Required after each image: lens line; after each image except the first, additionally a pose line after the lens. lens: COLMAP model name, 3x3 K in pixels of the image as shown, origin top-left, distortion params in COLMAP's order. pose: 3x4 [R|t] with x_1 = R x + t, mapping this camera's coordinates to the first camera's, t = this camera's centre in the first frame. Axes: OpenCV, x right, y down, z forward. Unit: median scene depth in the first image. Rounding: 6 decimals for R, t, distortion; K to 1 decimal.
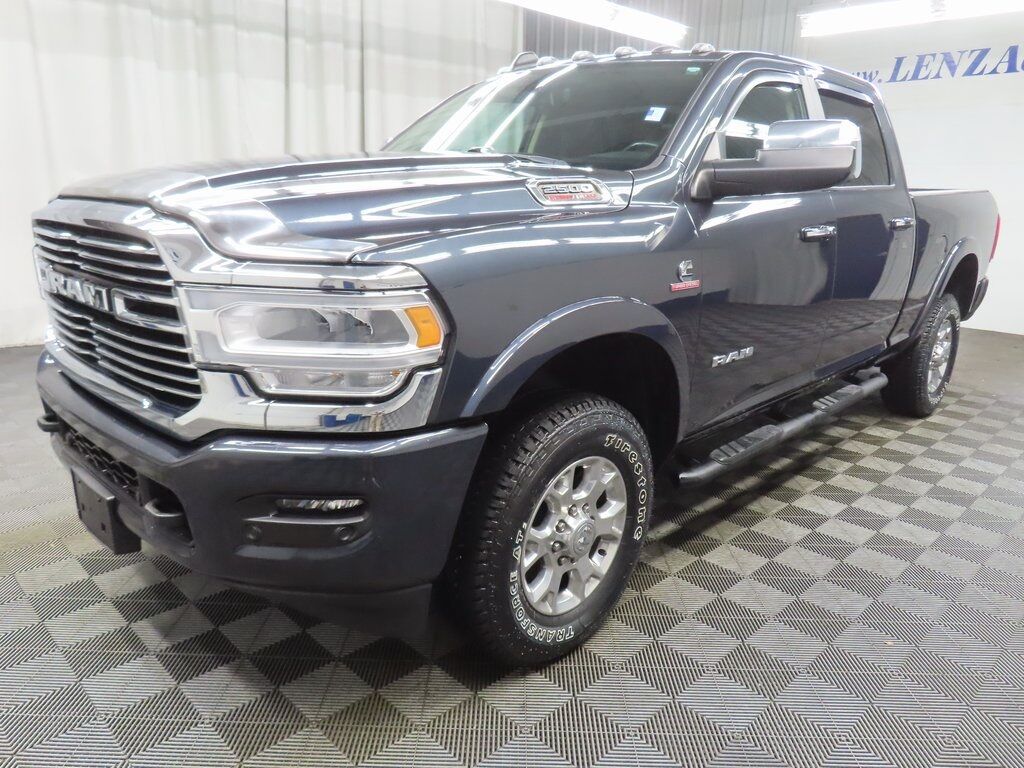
lens RADIAL K [[725.0, 0, 512.0], [0, 725.0, 384.0], [0, 0, 1]] dist [-0.008399, -0.001966]
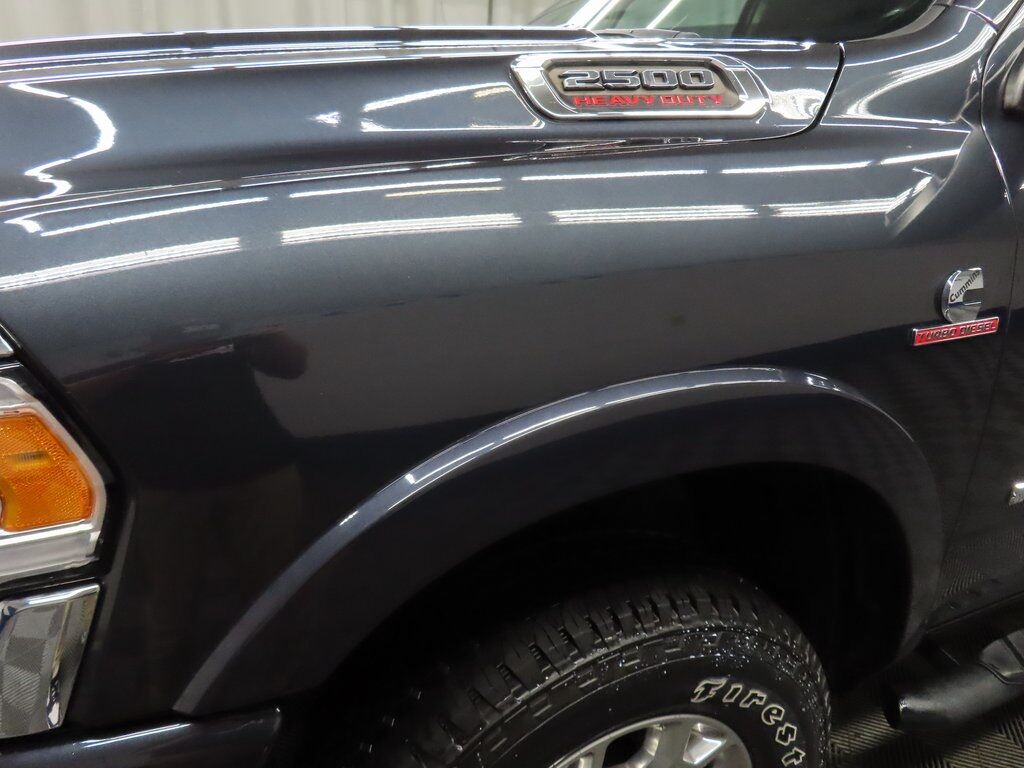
lens RADIAL K [[725.0, 0, 512.0], [0, 725.0, 384.0], [0, 0, 1]] dist [-0.008399, -0.001966]
pose [[0.941284, 0.097568, -0.323211, 0.145927], [-0.078571, 0.994352, 0.071346, -0.120345], [0.328347, -0.041762, 0.943633, 0.567604]]
